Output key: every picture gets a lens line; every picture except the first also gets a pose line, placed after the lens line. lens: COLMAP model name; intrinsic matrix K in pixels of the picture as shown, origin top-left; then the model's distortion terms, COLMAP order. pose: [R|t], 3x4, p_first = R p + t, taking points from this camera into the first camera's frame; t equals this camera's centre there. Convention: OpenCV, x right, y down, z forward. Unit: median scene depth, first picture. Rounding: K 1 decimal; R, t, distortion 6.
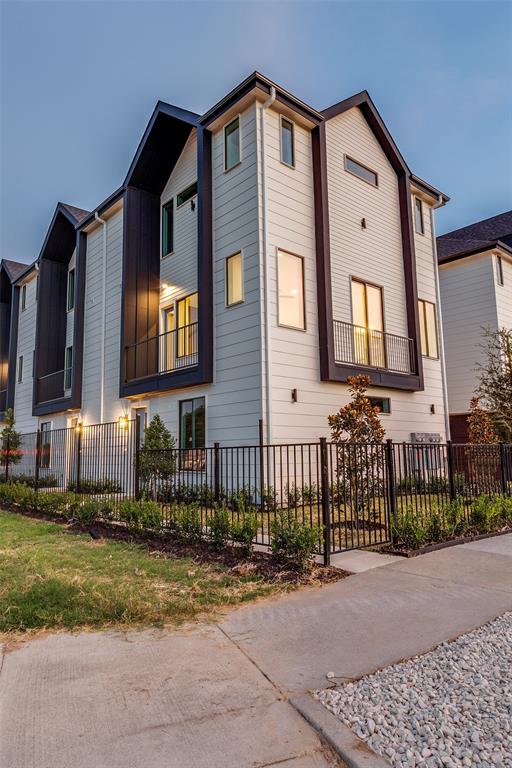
lens RADIAL K [[508.3, 0, 256.0], [0, 508.3, 384.0], [0, 0, 1]] dist [0.003827, 0.000483]
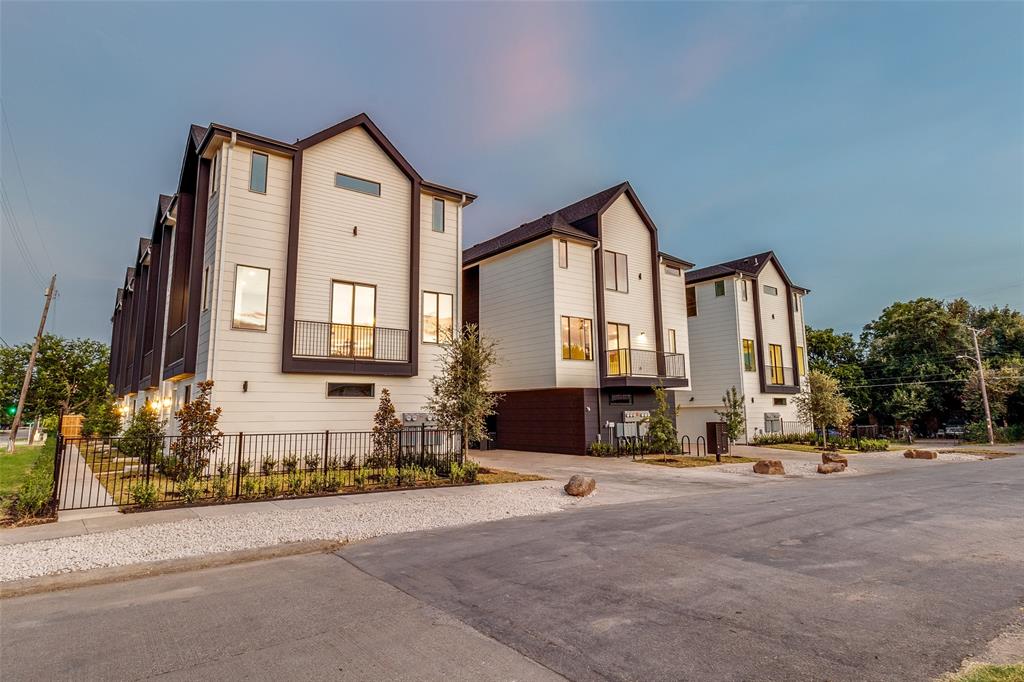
lens RADIAL K [[576.5, 0, 525.1], [0, 576.5, 335.4], [0, 0, 1]] dist [0.000718, 0.000155]
pose [[0.998614, -0.001697, -0.052595, 0.669521], [0.001814, 0.999996, 0.002177, -0.083066], [0.052591, -0.002269, 0.998614, -0.282074]]
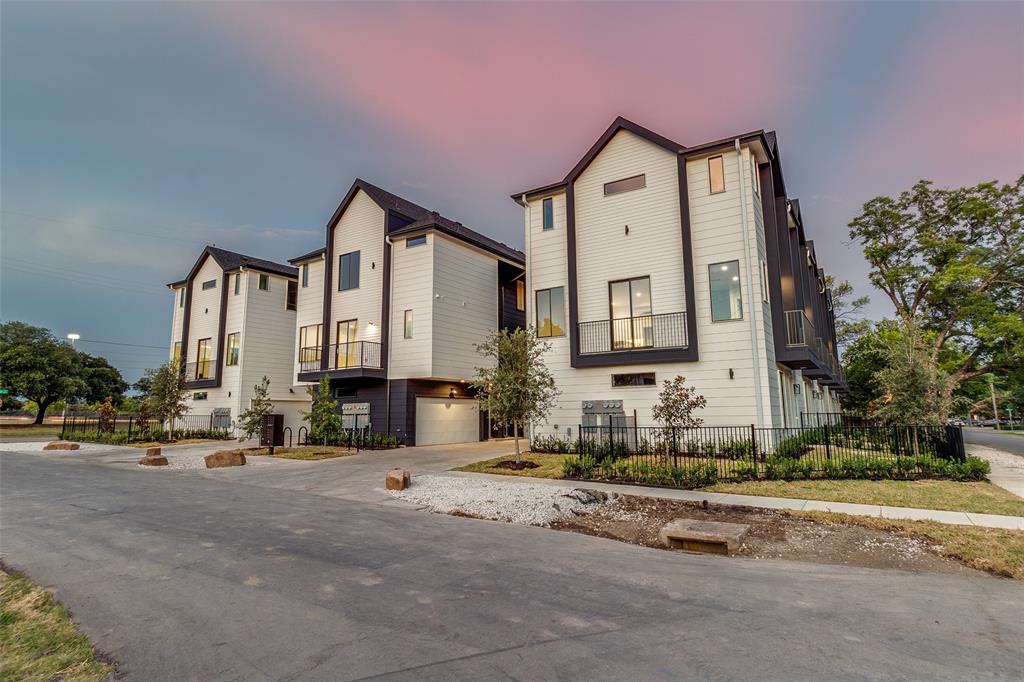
lens RADIAL K [[542.0, 0, 501.2], [0, 542.0, 336.1], [0, 0, 1]] dist [-0.000992, -0.000355]
pose [[0.261298, -0.118632, -0.957941, 1.361132], [0.146948, 0.985740, -0.081991, -0.001829], [0.954007, -0.119343, 0.275004, 0.334667]]
